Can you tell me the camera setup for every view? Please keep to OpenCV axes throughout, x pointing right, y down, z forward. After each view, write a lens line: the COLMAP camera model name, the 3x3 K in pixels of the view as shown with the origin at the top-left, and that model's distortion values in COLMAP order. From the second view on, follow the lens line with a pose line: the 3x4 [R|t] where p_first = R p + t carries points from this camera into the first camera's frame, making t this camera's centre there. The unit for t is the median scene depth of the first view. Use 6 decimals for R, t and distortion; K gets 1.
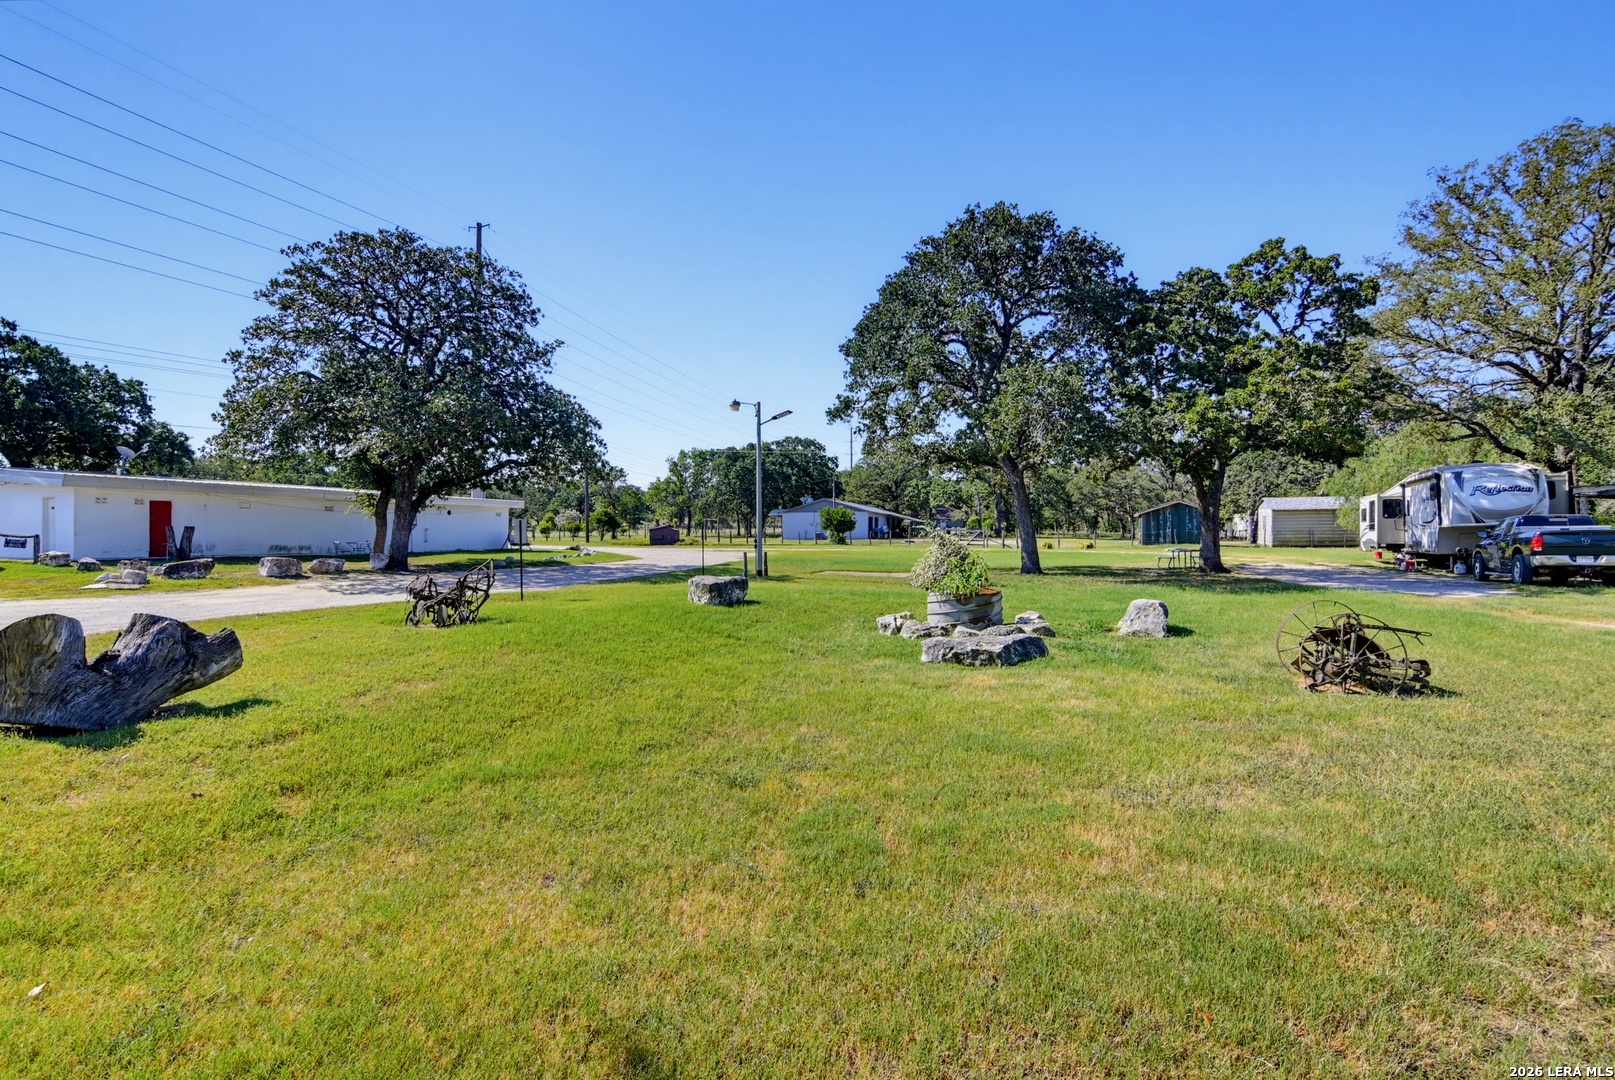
lens RADIAL K [[792.4, 0, 807.5], [0, 792.4, 540.0], [0, 0, 1]] dist [-0.019765, -0.000297]
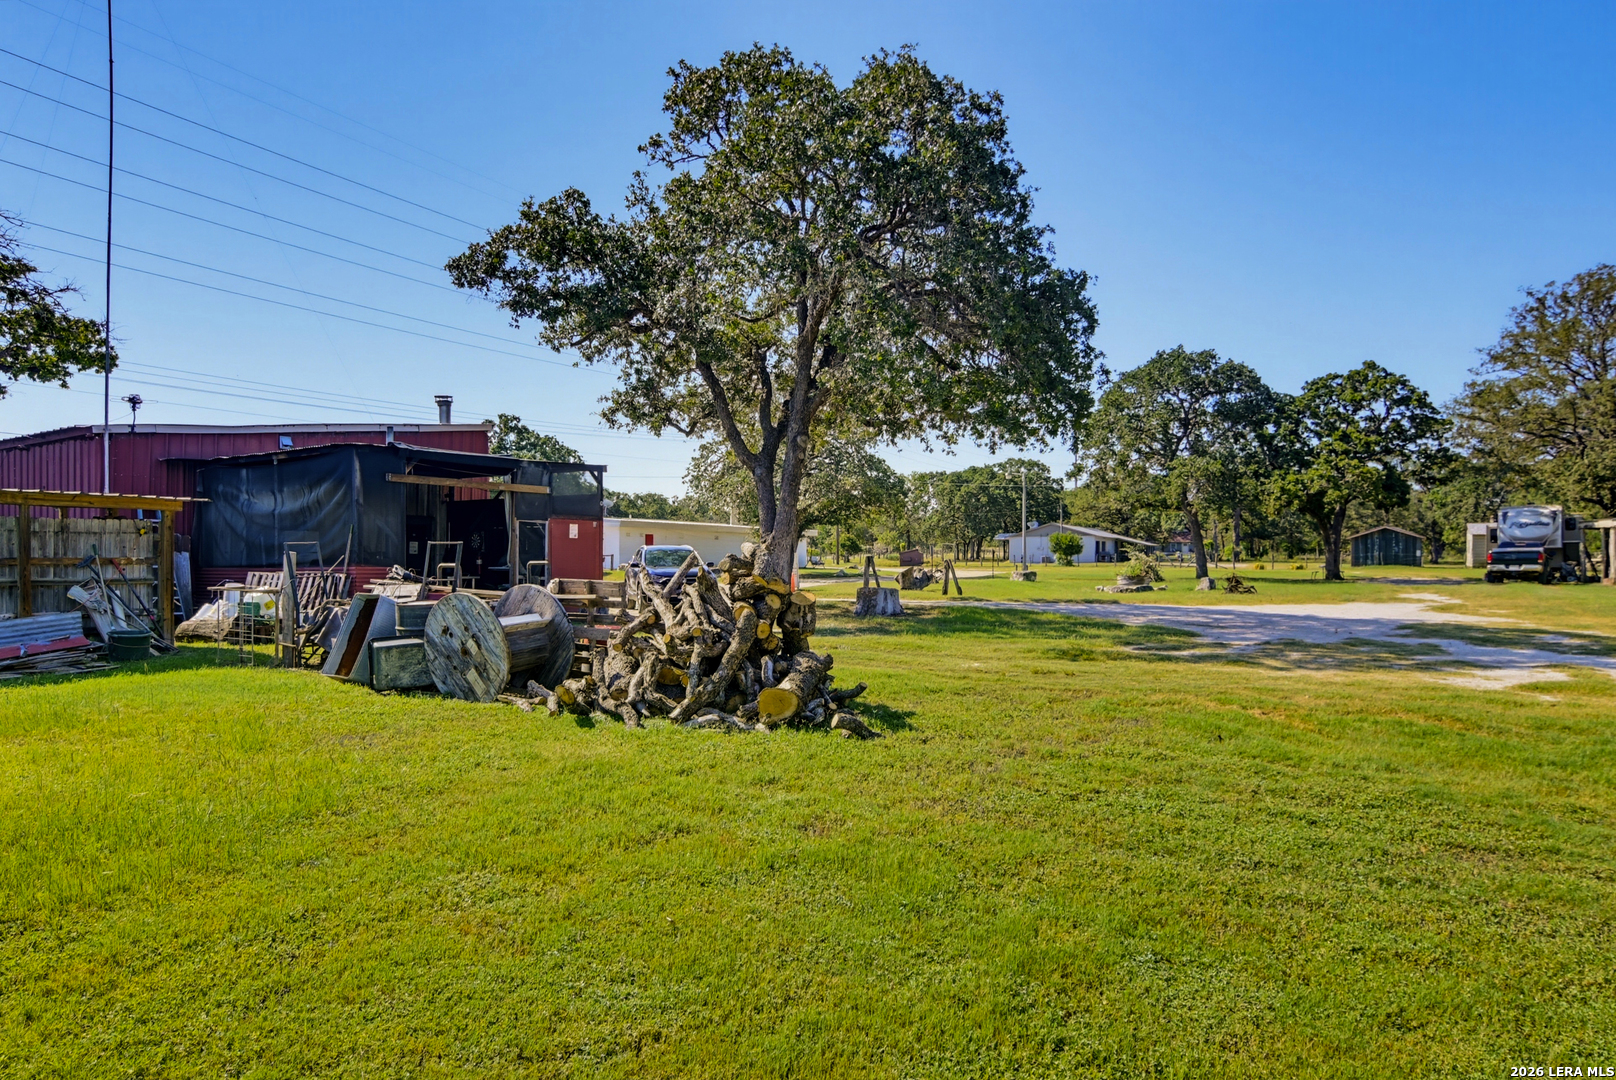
lens RADIAL K [[924.4, 0, 842.1], [0, 924.4, 545.8], [0, 0, 1]] dist [0.003550, 0.000874]
pose [[0.981532, -0.001542, -0.191293, -0.018355], [-0.002785, 0.999746, -0.022346, 0.005440], [0.191278, 0.022466, 0.981279, -0.264675]]
